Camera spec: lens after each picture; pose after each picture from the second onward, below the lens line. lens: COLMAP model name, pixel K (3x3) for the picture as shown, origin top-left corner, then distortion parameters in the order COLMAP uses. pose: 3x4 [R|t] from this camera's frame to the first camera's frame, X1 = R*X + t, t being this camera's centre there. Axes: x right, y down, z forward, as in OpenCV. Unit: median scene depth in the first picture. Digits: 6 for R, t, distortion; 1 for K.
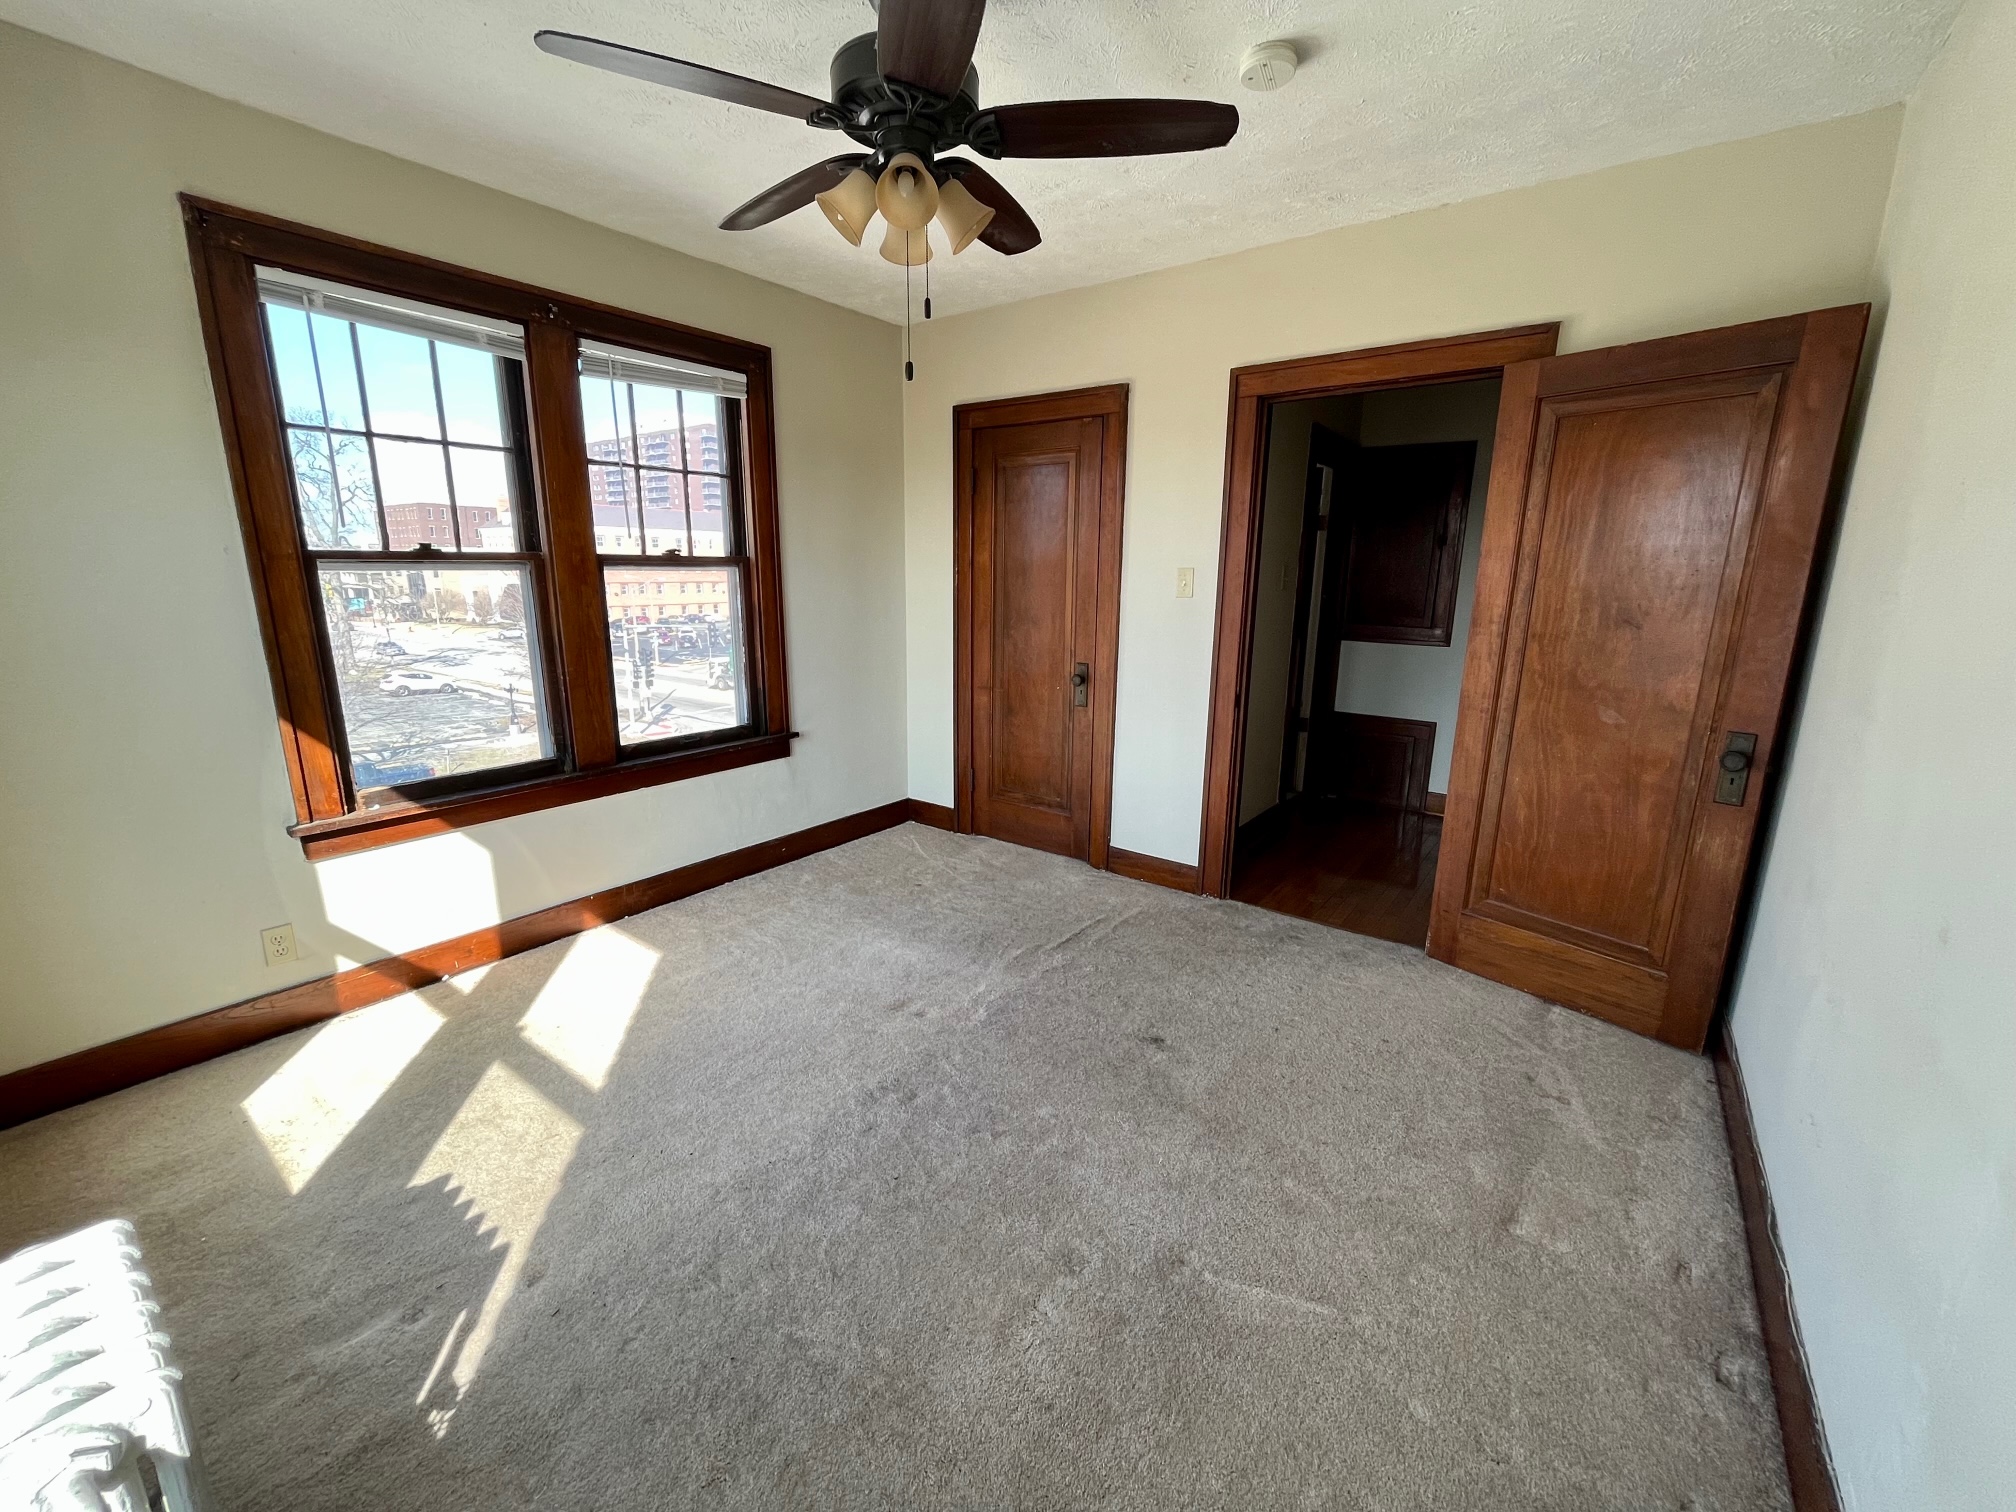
lens RADIAL K [[819.1, 0, 1019.1], [0, 819.1, 752.4], [0, 0, 1]] dist [0.000378, -0.000196]
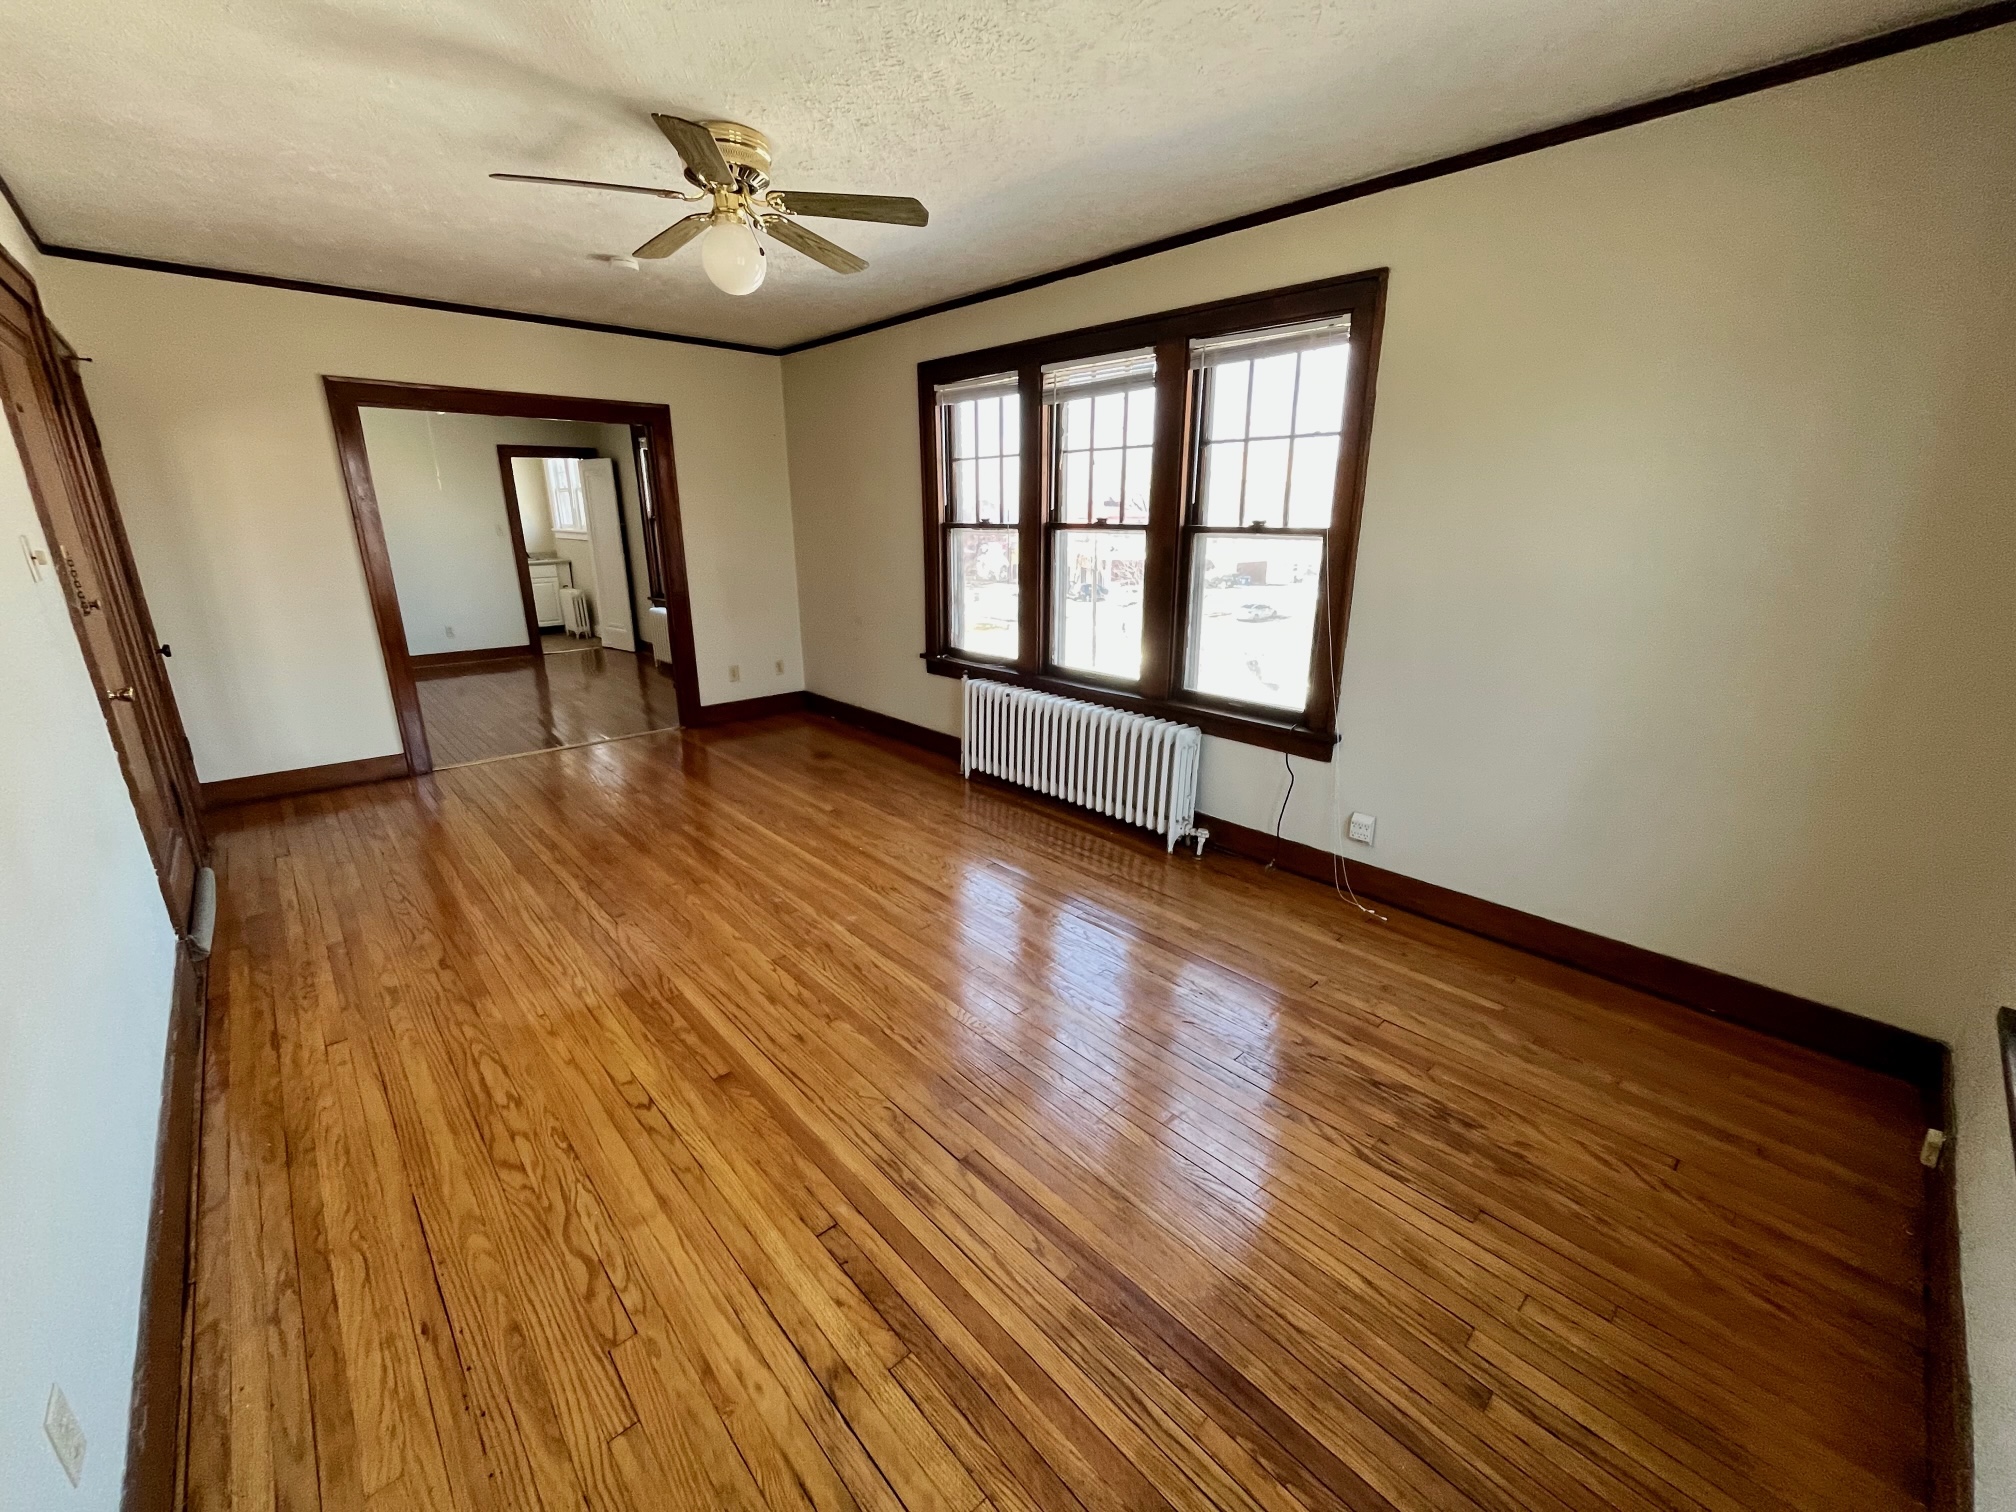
lens RADIAL K [[819.1, 0, 1015.5], [0, 819.1, 761.8], [0, 0, 1]] dist [0.000378, -0.000196]
pose [[-0.165932, 0.249512, -0.954049, 0.796679], [-0.234646, 0.929685, 0.283950, -0.217787], [0.957814, 0.270981, -0.095718, 1.044182]]
